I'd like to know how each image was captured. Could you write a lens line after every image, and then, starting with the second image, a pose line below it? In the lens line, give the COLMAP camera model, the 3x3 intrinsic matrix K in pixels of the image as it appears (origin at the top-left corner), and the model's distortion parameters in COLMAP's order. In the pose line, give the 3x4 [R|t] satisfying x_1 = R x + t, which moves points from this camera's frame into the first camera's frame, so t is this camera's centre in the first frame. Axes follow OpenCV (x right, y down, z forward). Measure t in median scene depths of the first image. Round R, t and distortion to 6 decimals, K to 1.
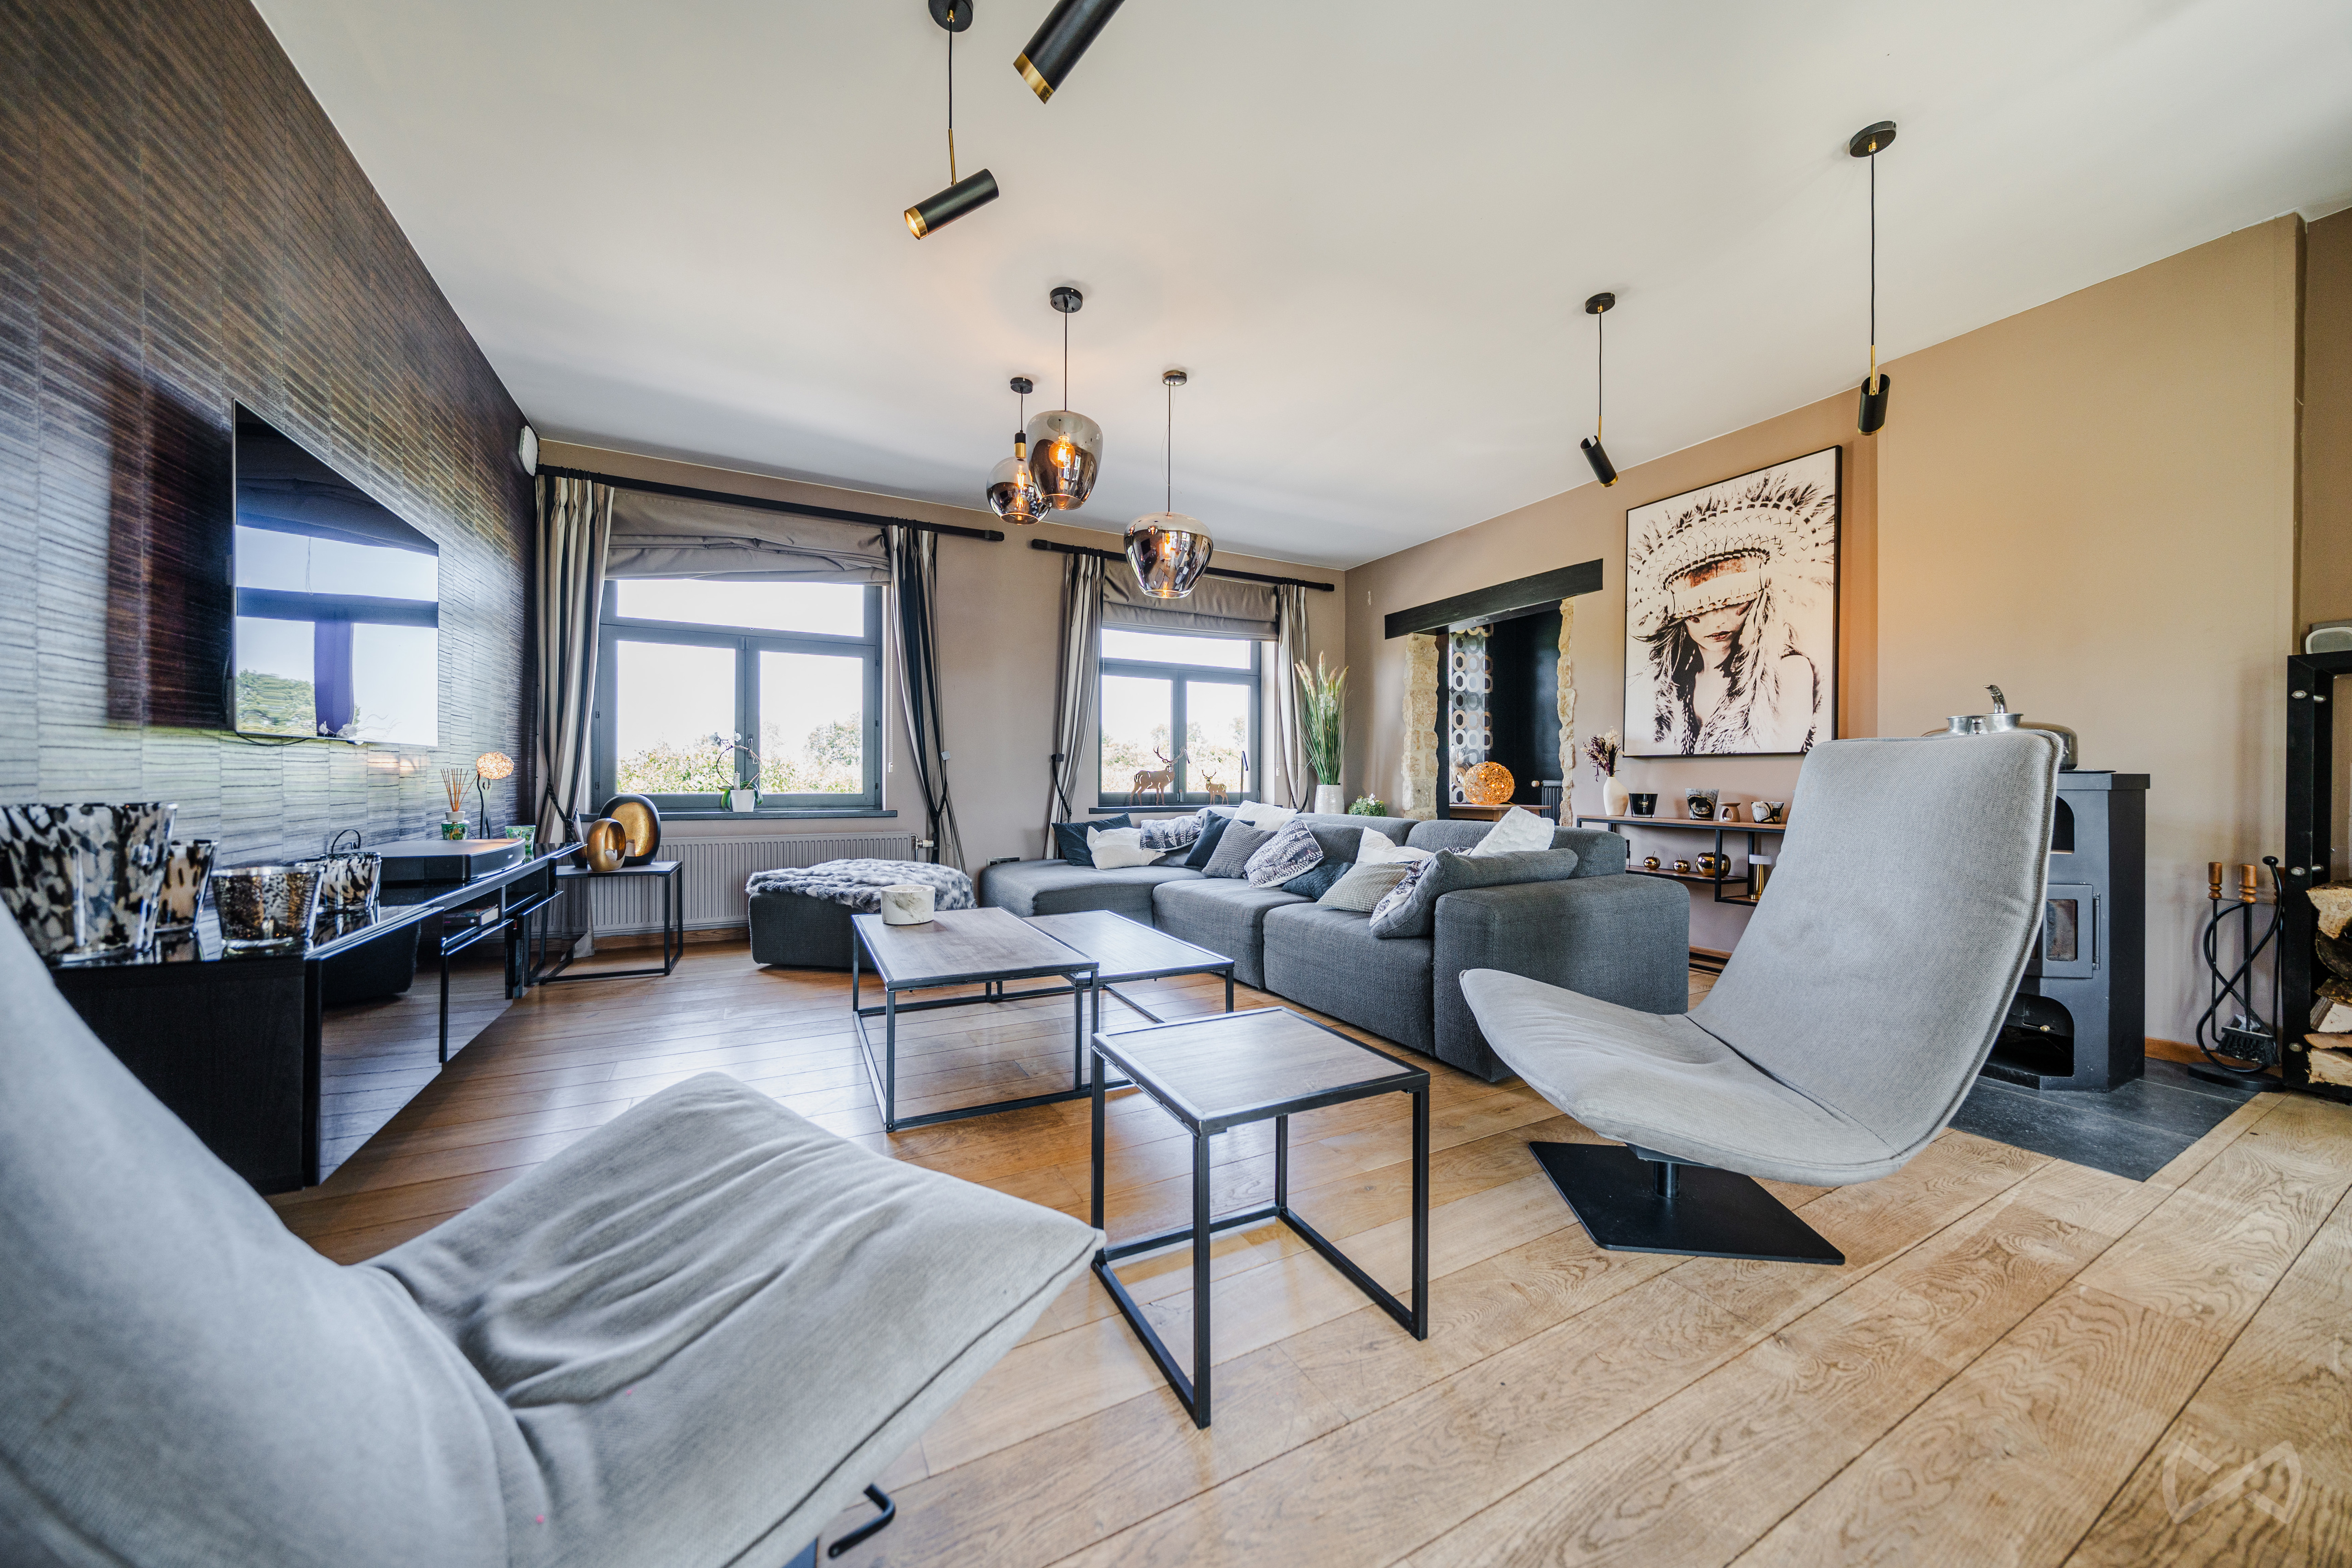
lens RADIAL K [[788.7, 0, 1185.8], [0, 788.7, 780.3], [0, 0, 1]] dist [-0.000146, -0.000004]
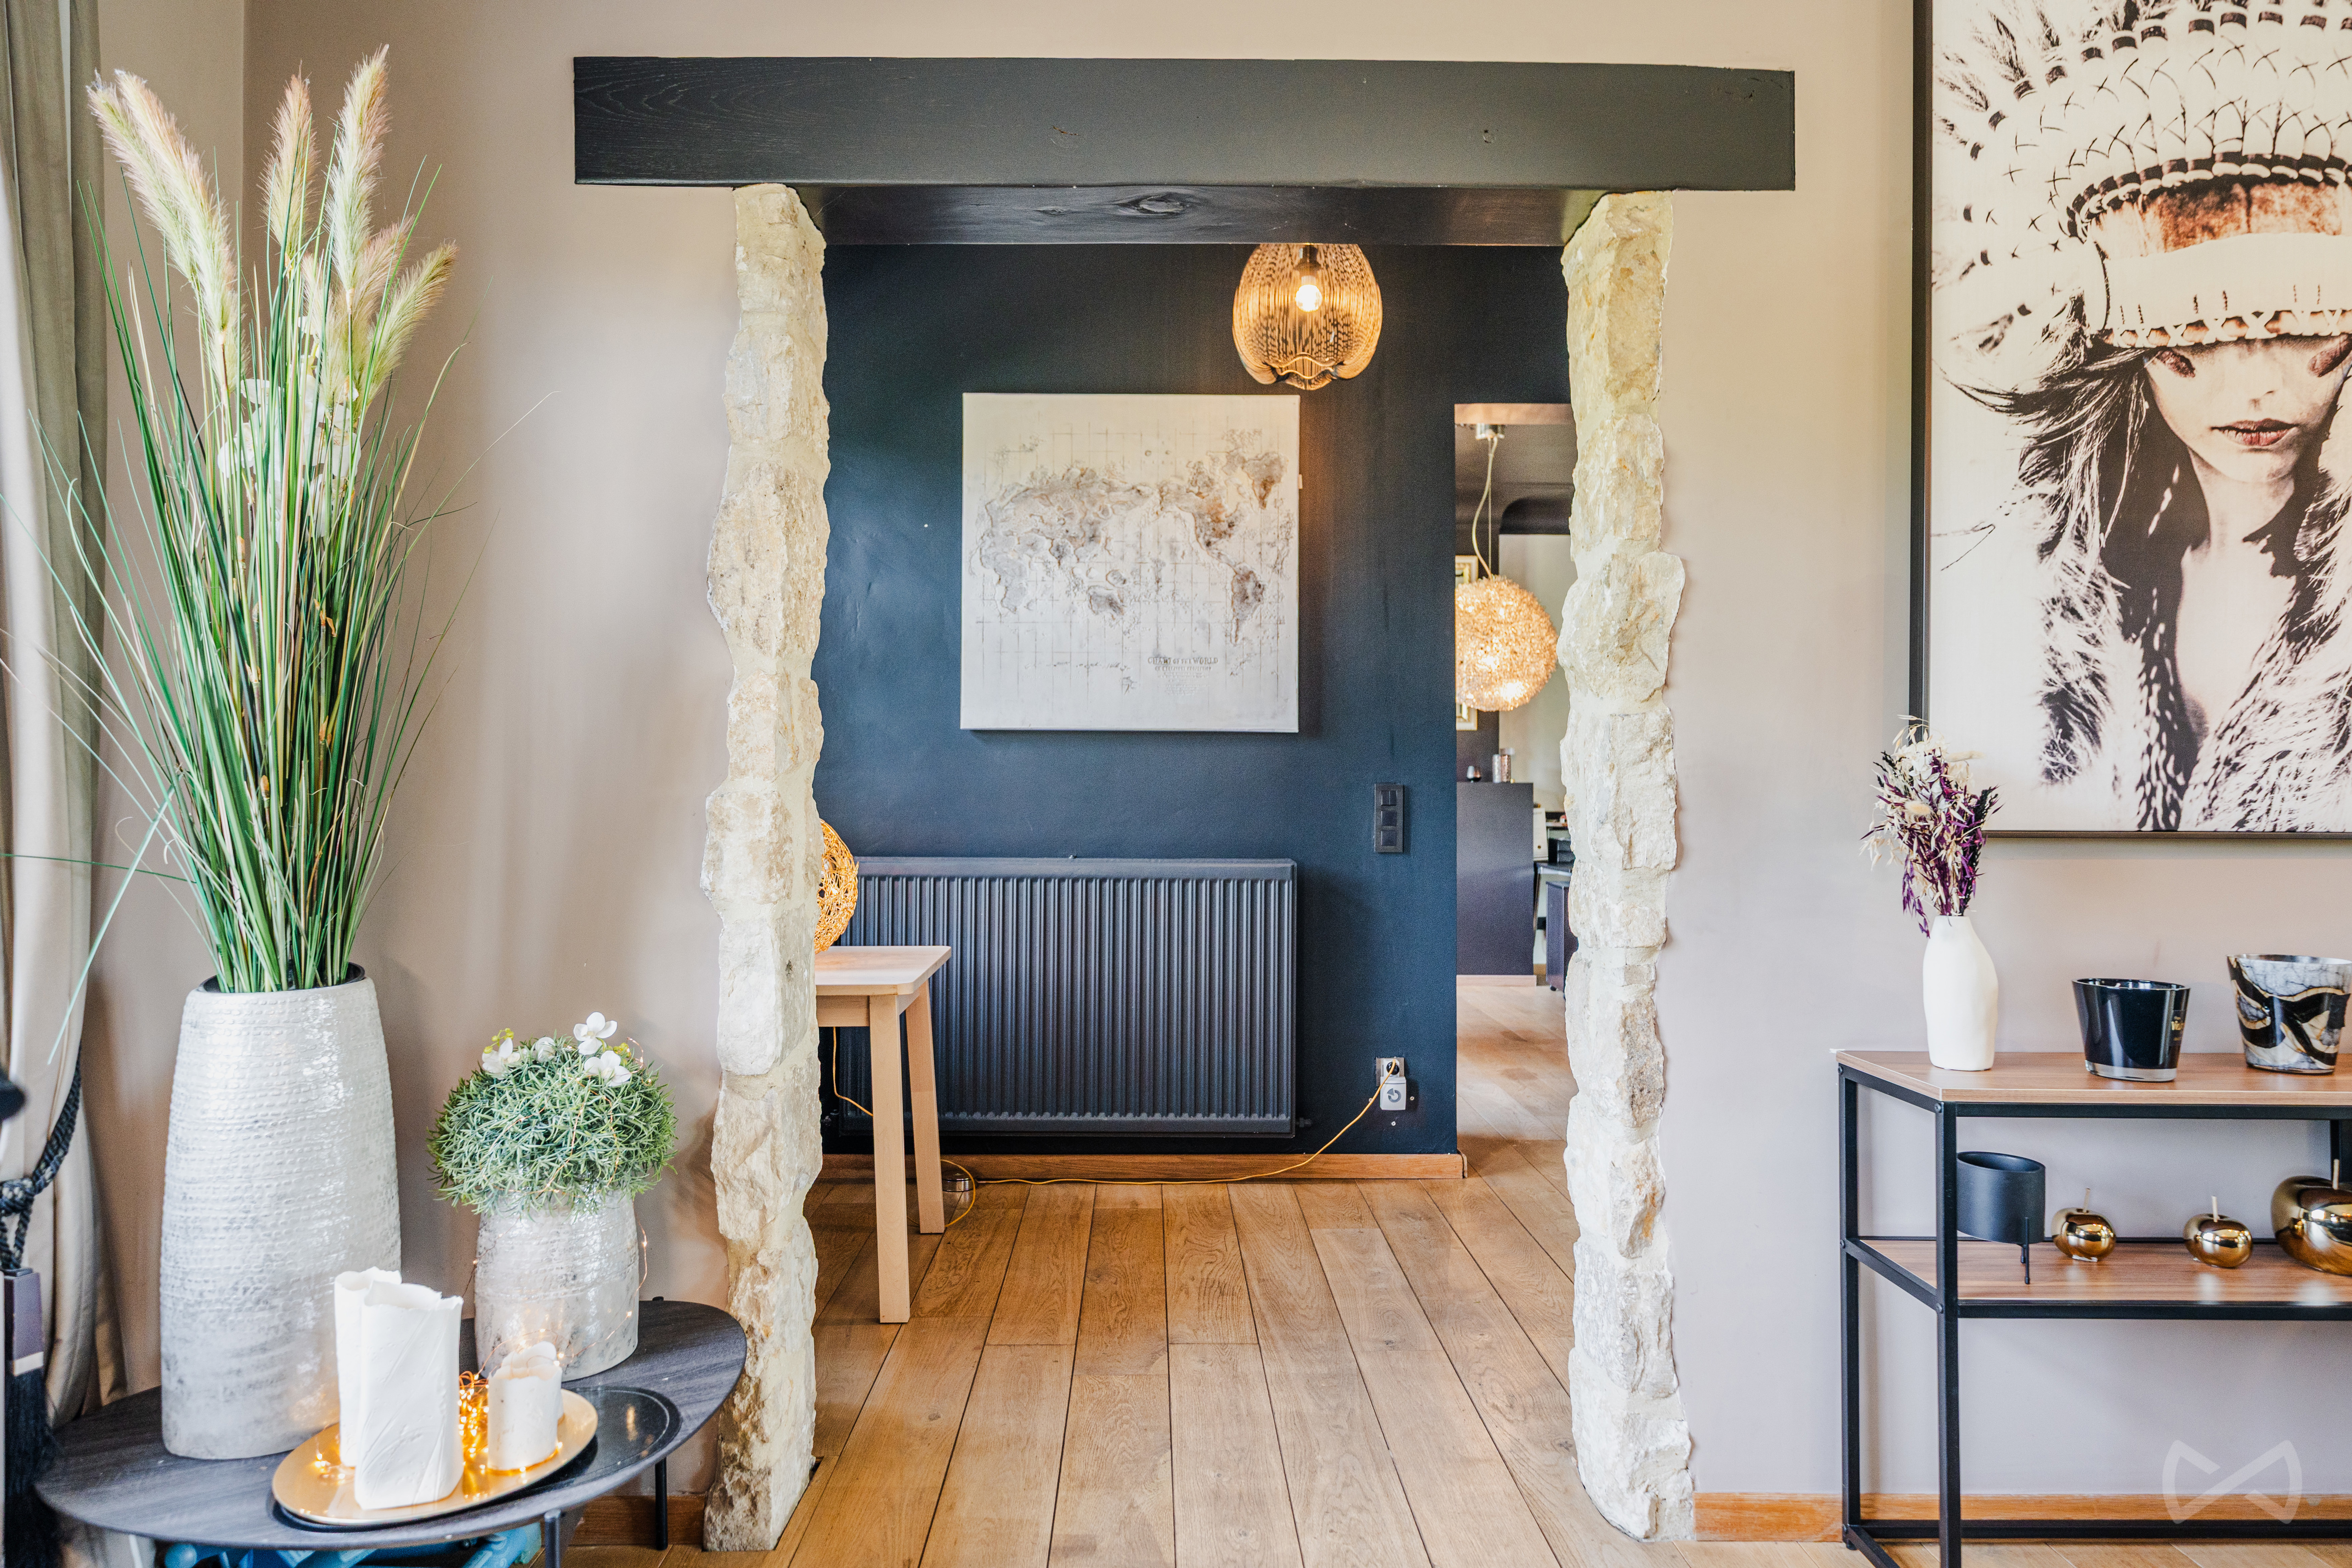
lens RADIAL K [[1399.1, 0, 1176.6], [0, 1399.1, 771.7], [0, 0, 1]] dist [0.002558, 0.000595]
pose [[0.450440, 0.006469, 0.892783, 0.025452], [0.000337, 0.999972, -0.007416, -0.050212], [-0.892807, 0.003642, 0.450425, 1.072789]]
